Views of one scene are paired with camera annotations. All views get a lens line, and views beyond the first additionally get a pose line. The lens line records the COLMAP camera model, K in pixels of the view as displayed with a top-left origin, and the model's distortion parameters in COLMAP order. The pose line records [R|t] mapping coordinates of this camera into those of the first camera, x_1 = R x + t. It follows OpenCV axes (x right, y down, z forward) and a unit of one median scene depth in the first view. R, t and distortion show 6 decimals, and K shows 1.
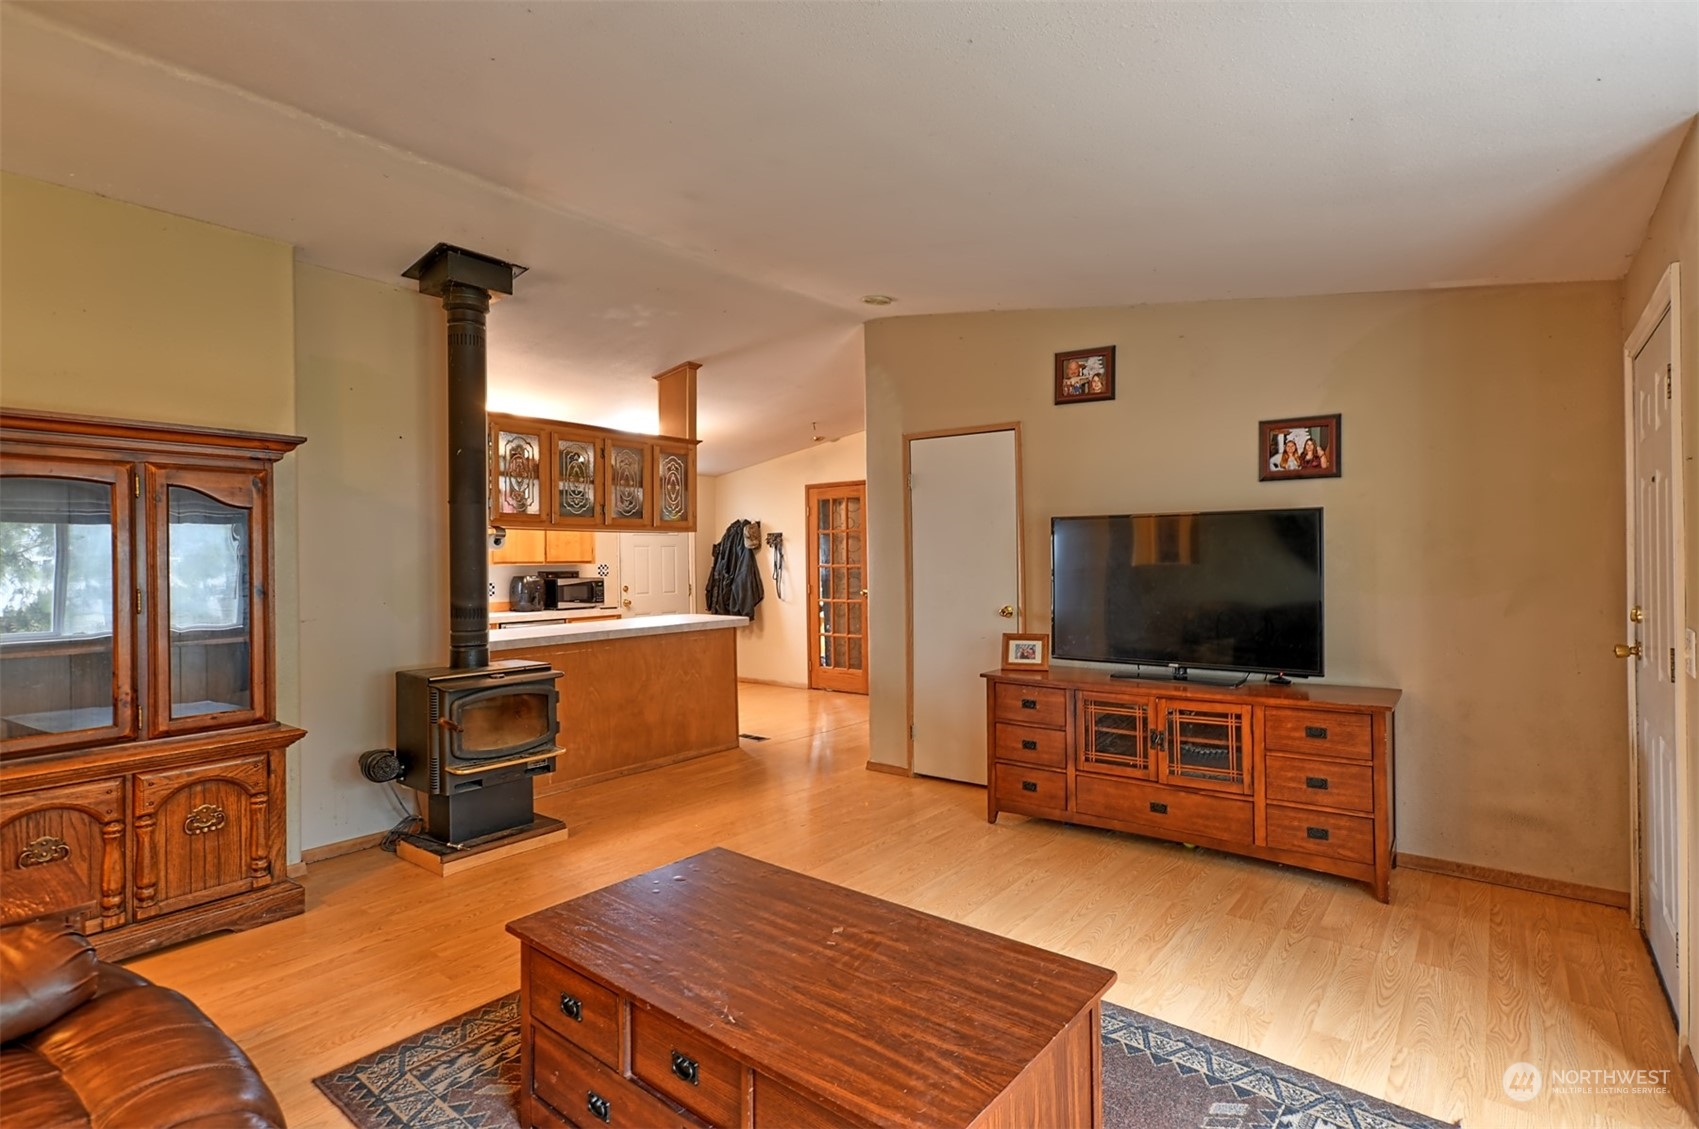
lens RADIAL K [[820.7, 0, 872.6], [0, 820.7, 557.4], [0, 0, 1]] dist [-0.023213, 0.009718]
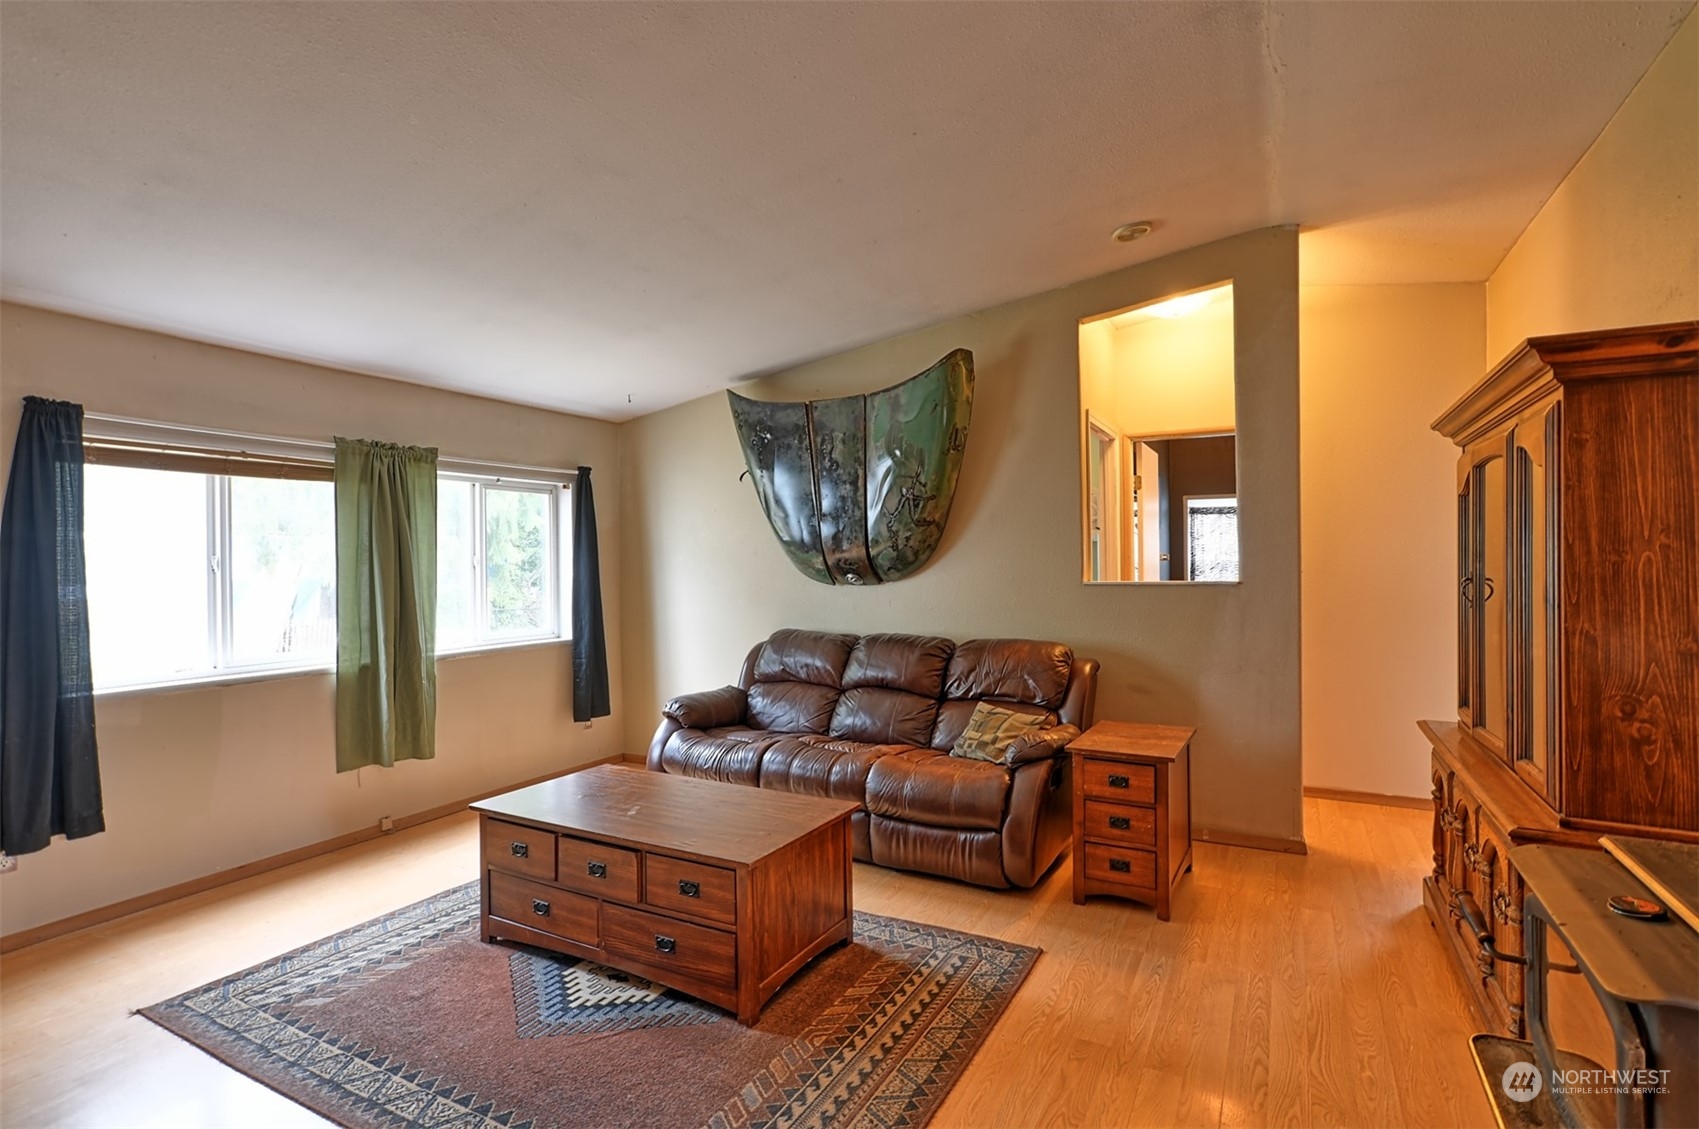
lens RADIAL K [[820.7, 0, 875.1], [0, 820.7, 573.6], [0, 0, 1]] dist [-0.023213, 0.009718]
pose [[-0.983988, 0.017539, -0.177371, -0.104034], [0.014421, 0.999718, 0.018852, 0.000575], [0.177652, 0.015993, -0.983963, 1.195054]]
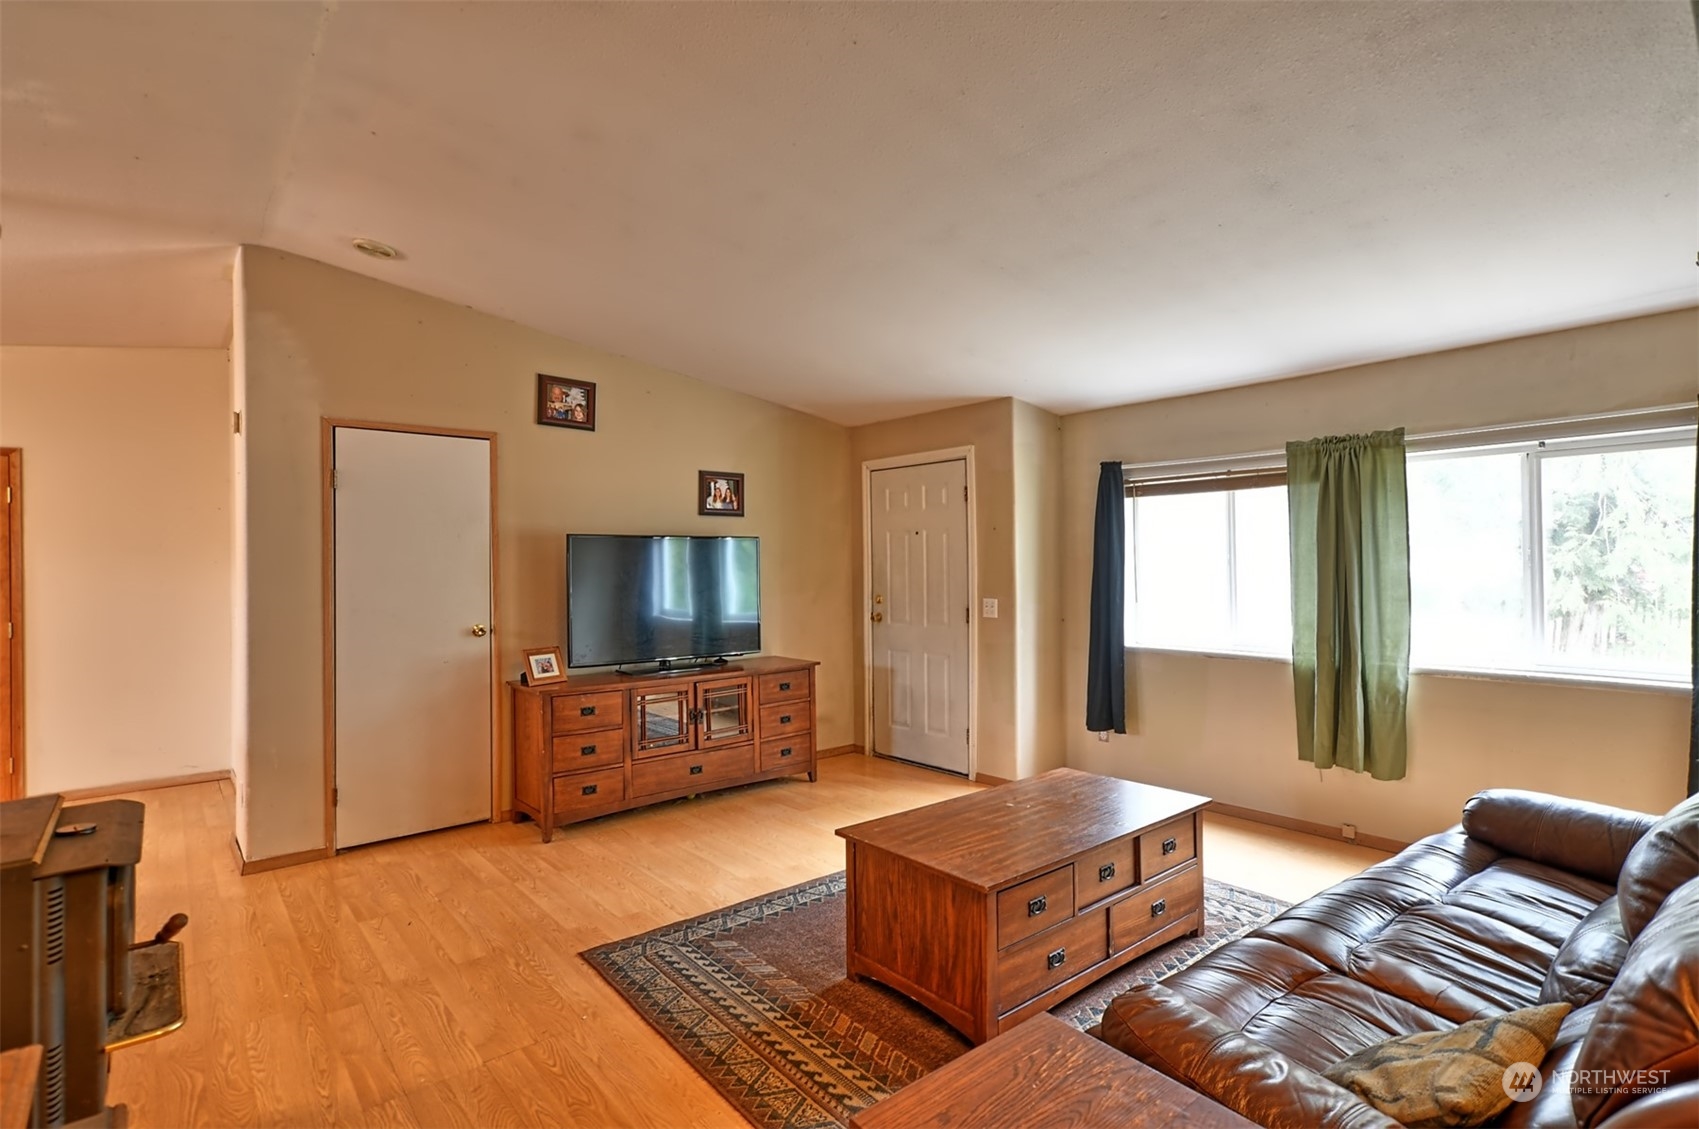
lens RADIAL K [[820.7, 0, 845.5], [0, 820.7, 557.5], [0, 0, 1]] dist [-0.023213, 0.009718]
pose [[0.233728, 0.016323, 0.972165, -0.772462], [0.011801, 0.999738, -0.019623, 0.006498], [-0.972230, 0.016059, 0.233474, 0.443415]]
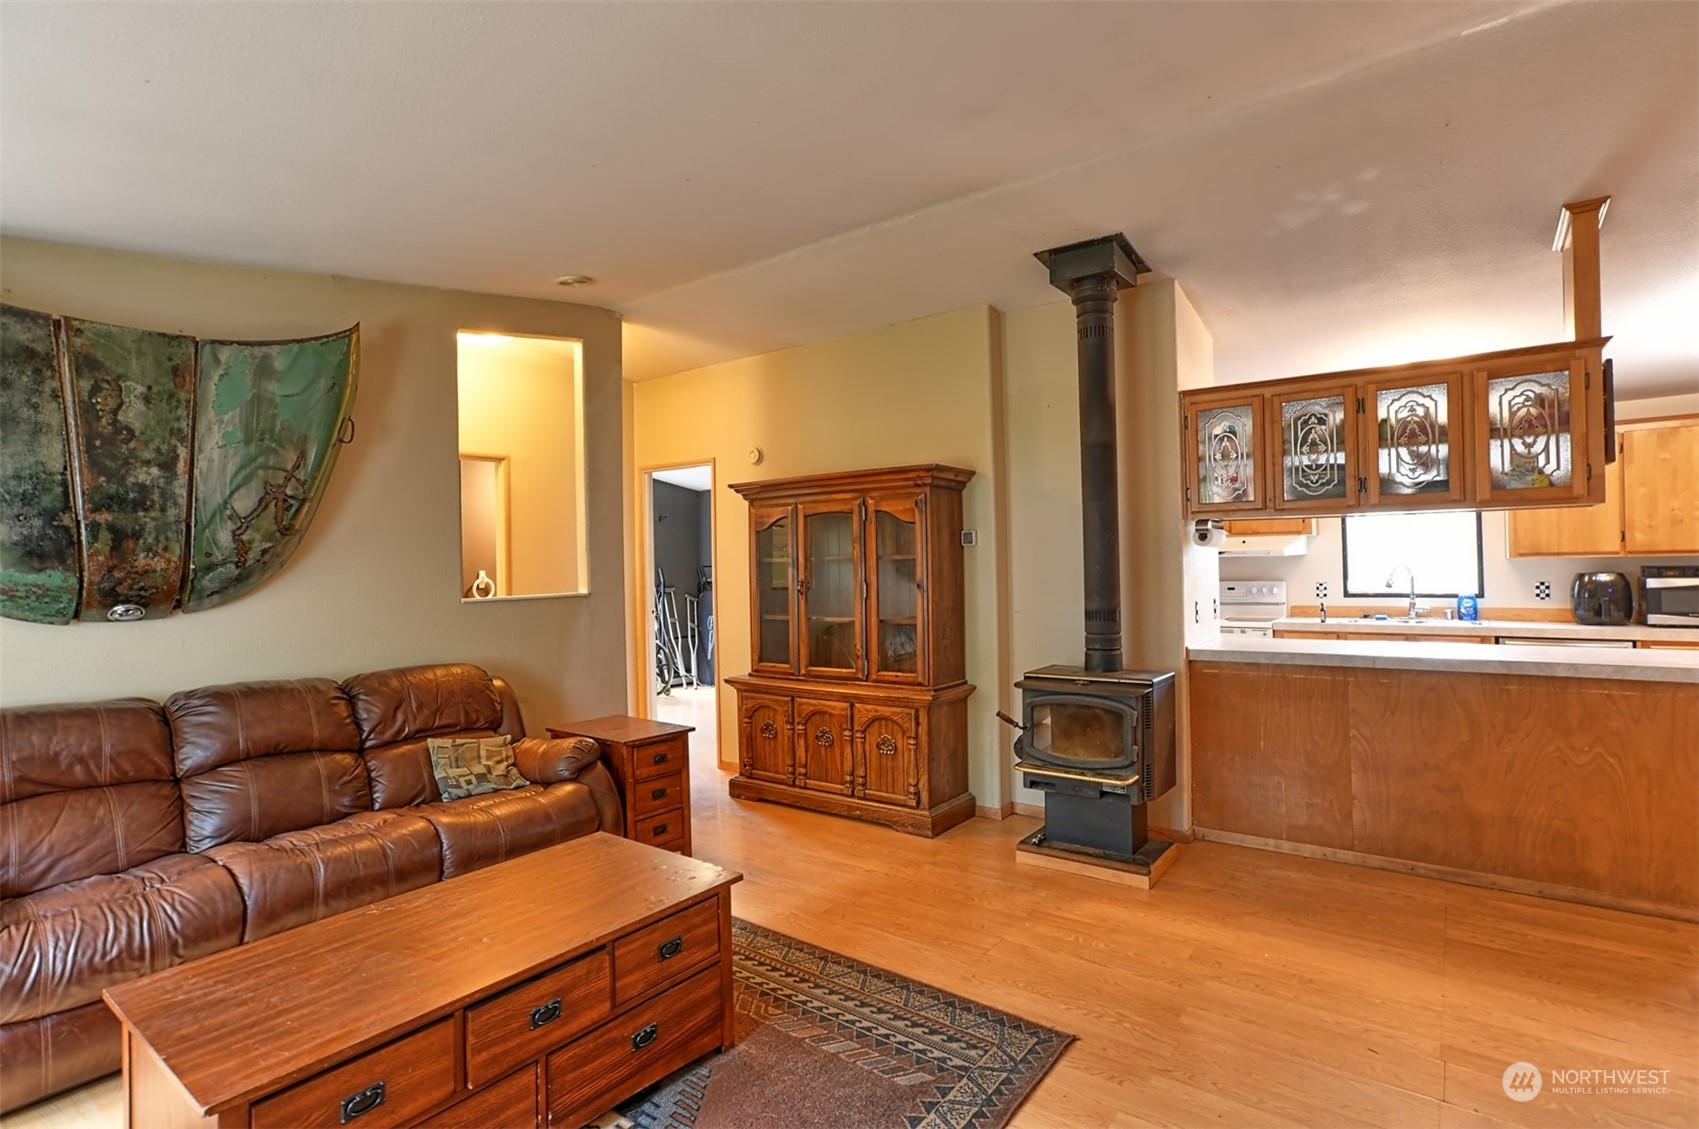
lens RADIAL K [[820.7, 0, 863.7], [0, 820.7, 565.6], [0, 0, 1]] dist [-0.023213, 0.009718]
pose [[0.018626, 0.009721, -0.999779, 0.462440], [0.021575, 0.999716, 0.010122, -0.006742], [0.999594, -0.021759, 0.018411, 0.692639]]
